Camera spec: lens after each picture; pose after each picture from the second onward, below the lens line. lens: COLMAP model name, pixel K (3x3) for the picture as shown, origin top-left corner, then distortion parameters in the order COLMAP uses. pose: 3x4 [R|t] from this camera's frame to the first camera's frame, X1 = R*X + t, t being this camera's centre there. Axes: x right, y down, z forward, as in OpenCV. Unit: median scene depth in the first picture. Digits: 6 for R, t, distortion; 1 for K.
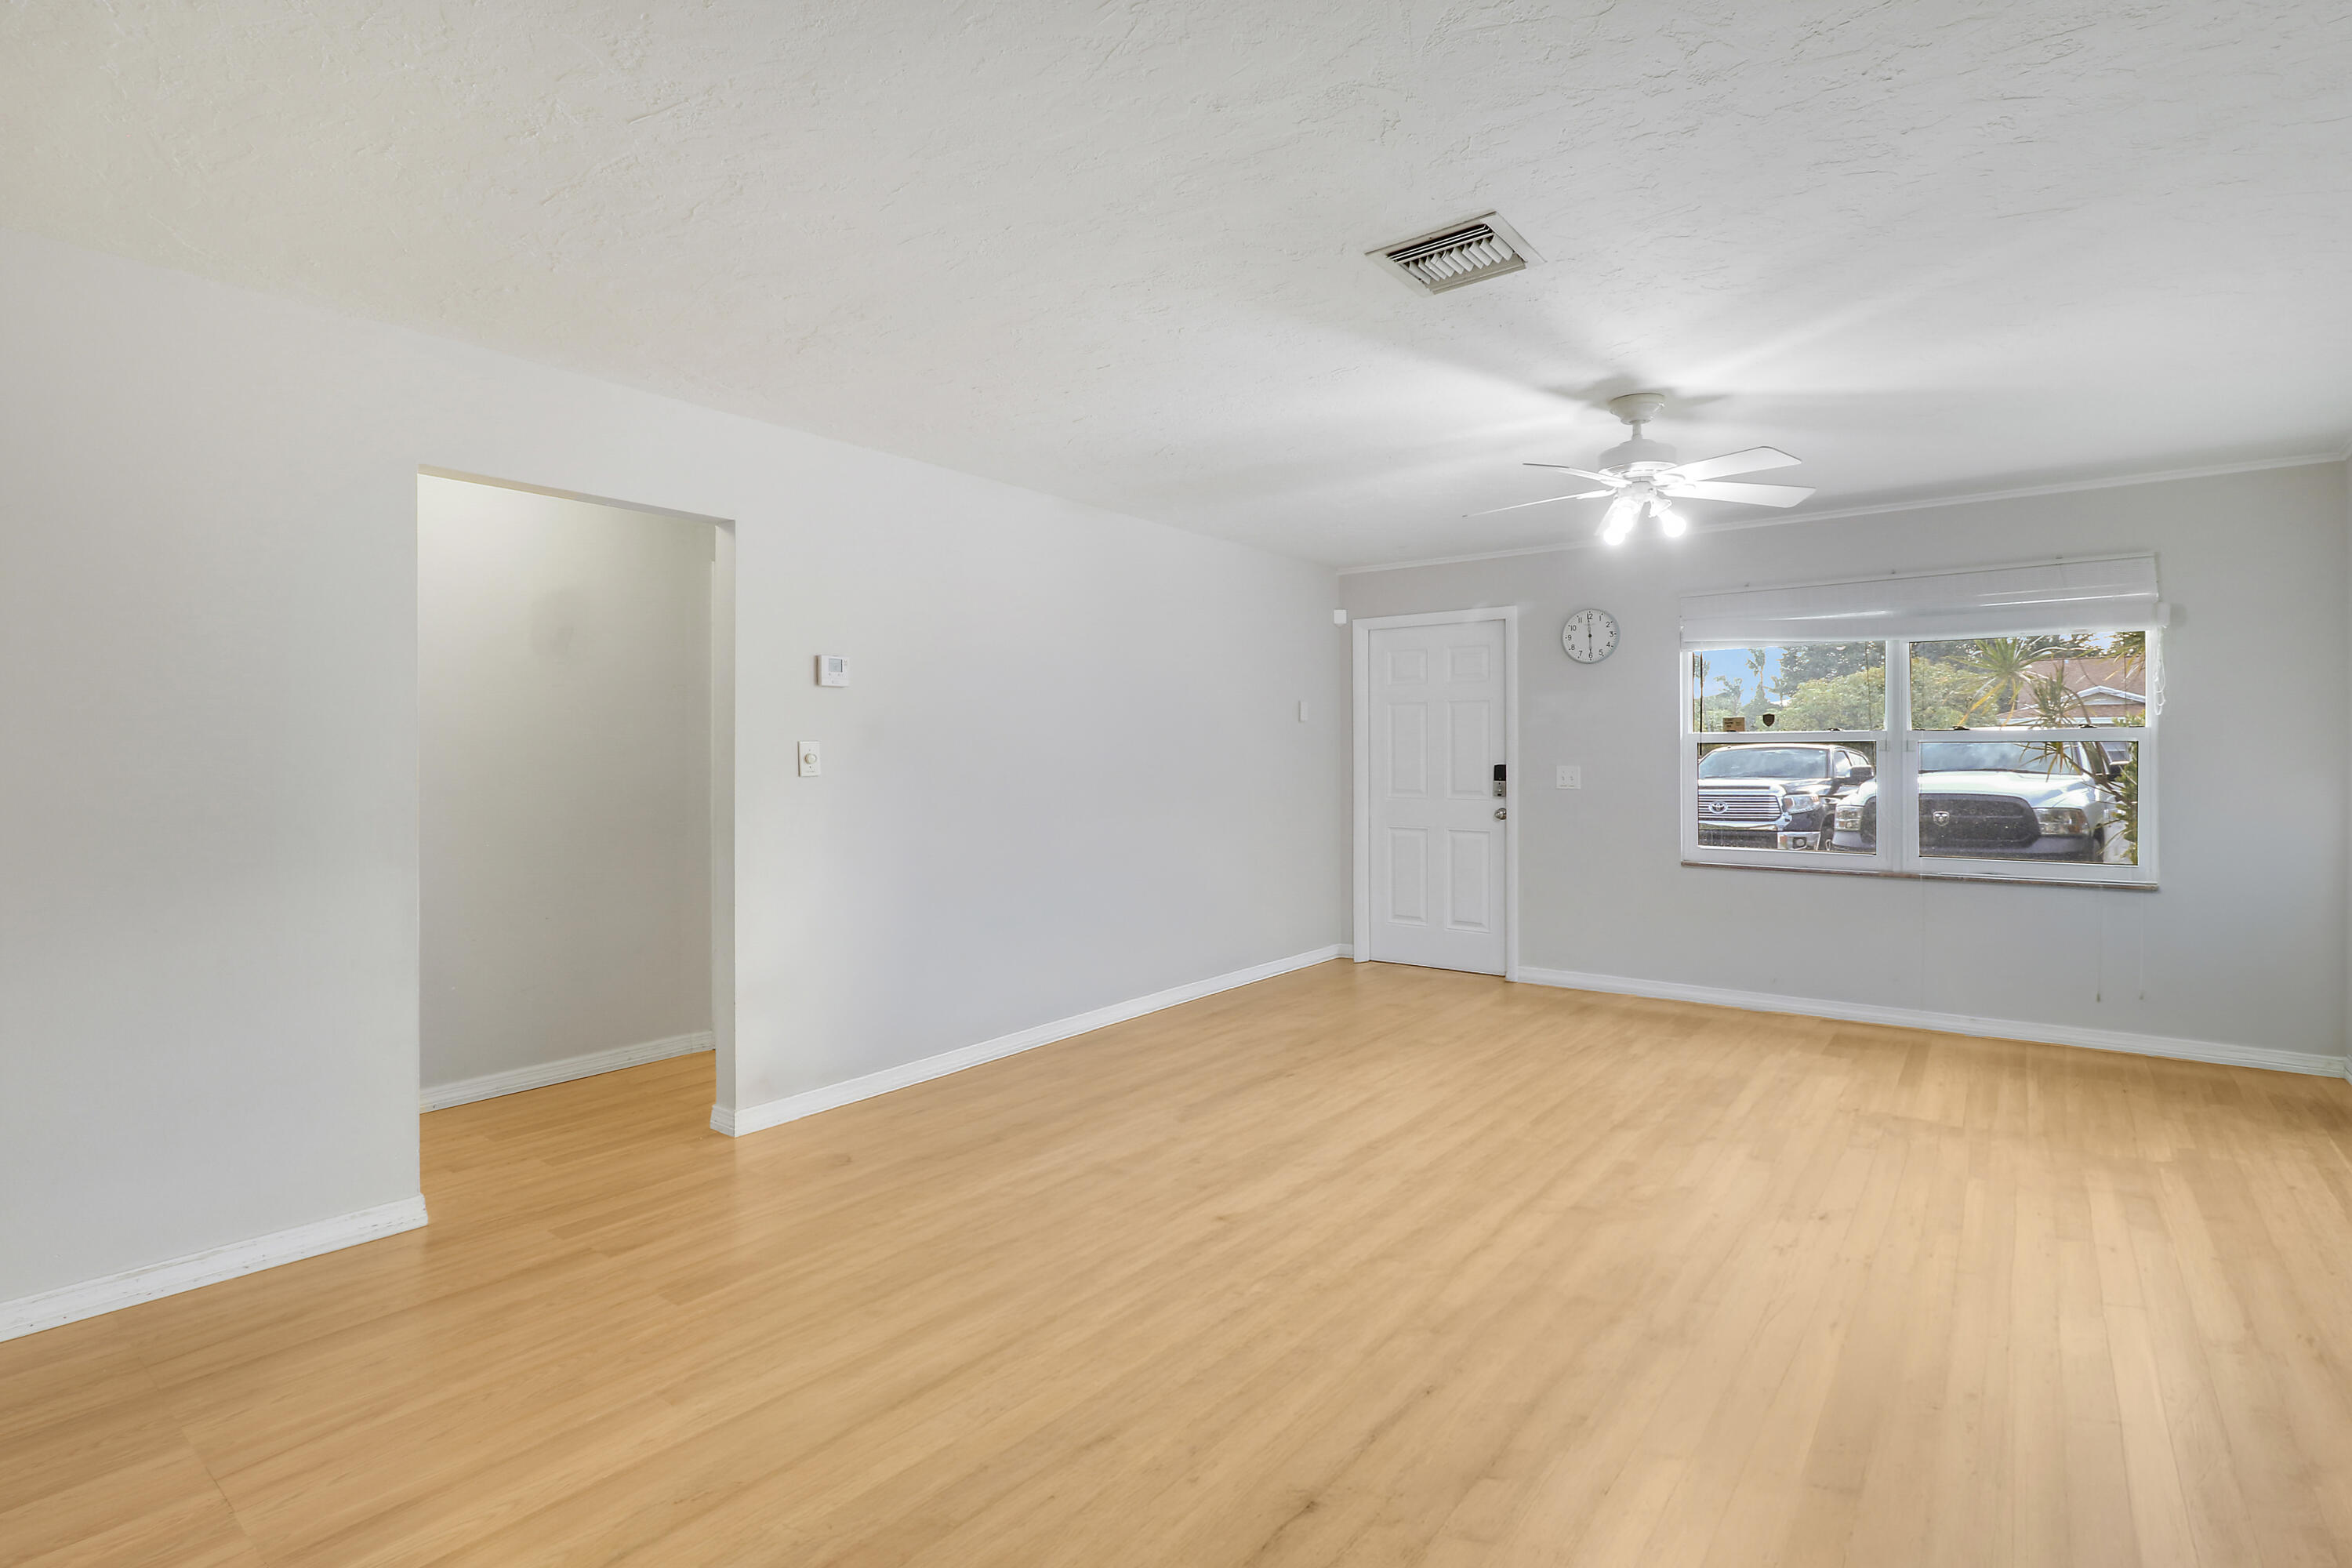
lens RADIAL K [[1111.7, 0, 1161.4], [0, 1111.7, 776.5], [0, 0, 1]] dist [-0.001182, -0.000296]
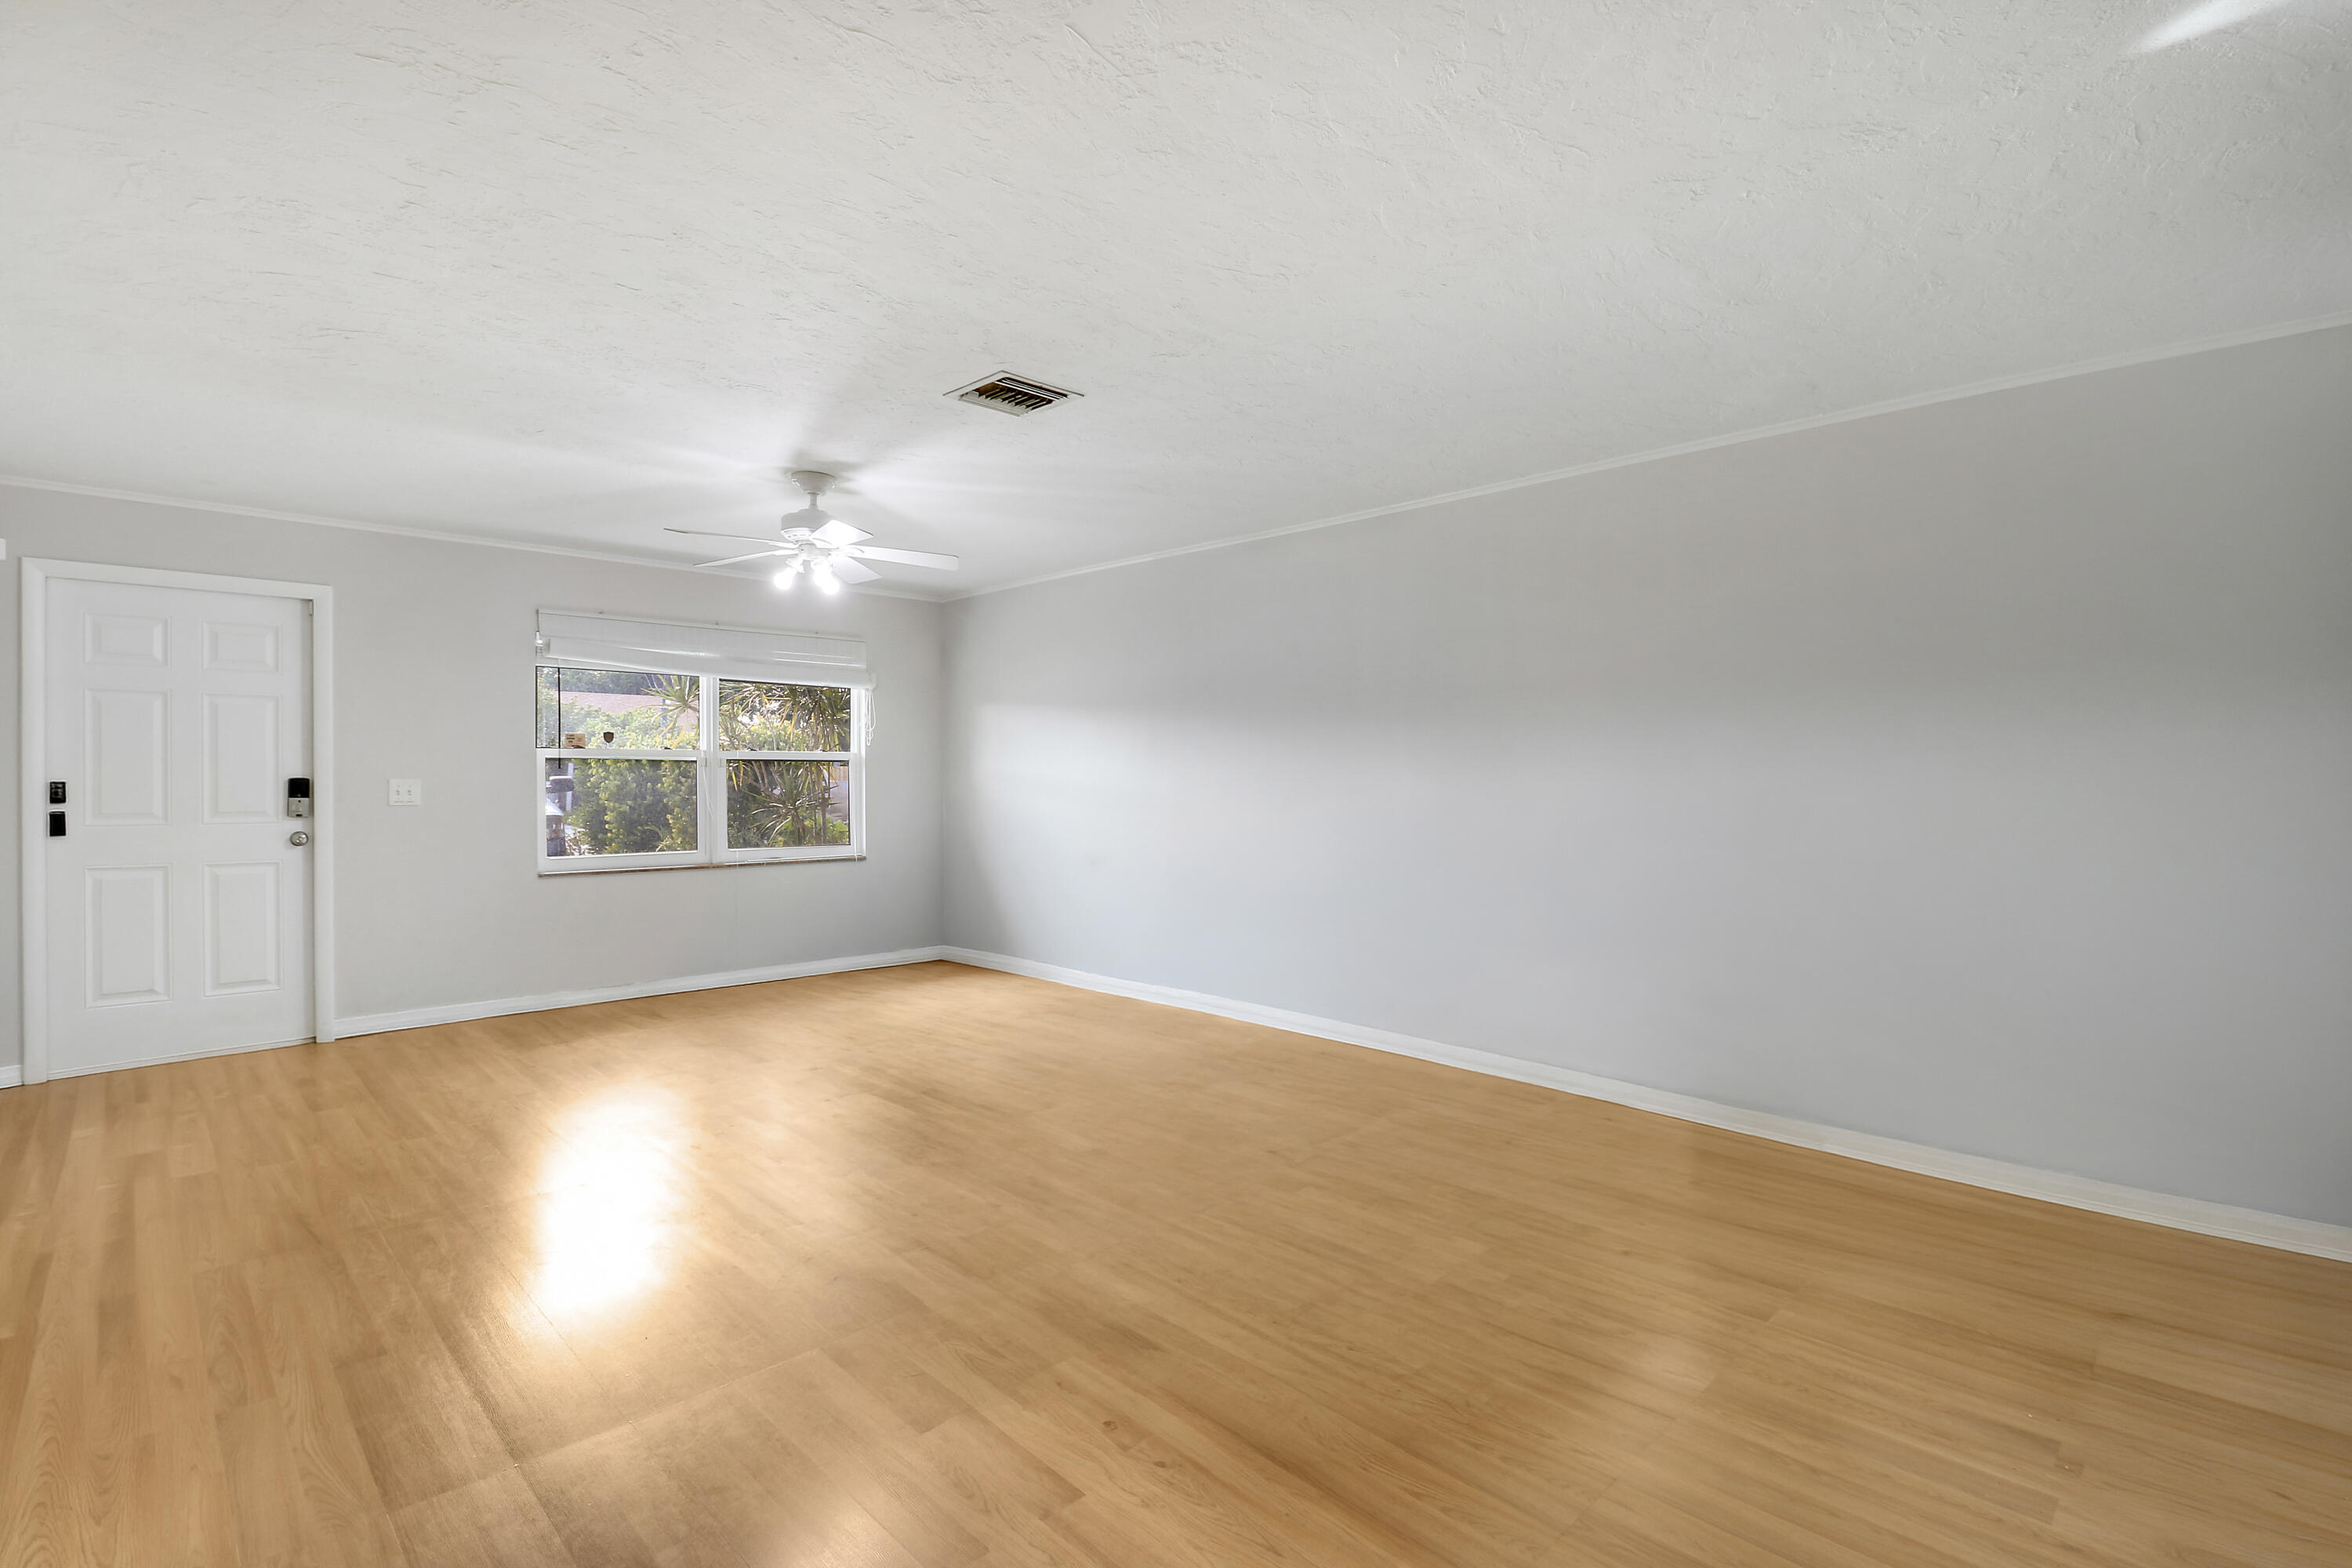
lens RADIAL K [[1111.7, 0, 1162.2], [0, 1111.7, 779.0], [0, 0, 1]] dist [-0.001182, -0.000296]
pose [[0.141896, -0.007361, 0.989854, -0.491080], [0.006271, 0.999959, 0.006537, -0.013337], [-0.989862, 0.005280, 0.141936, 0.322924]]
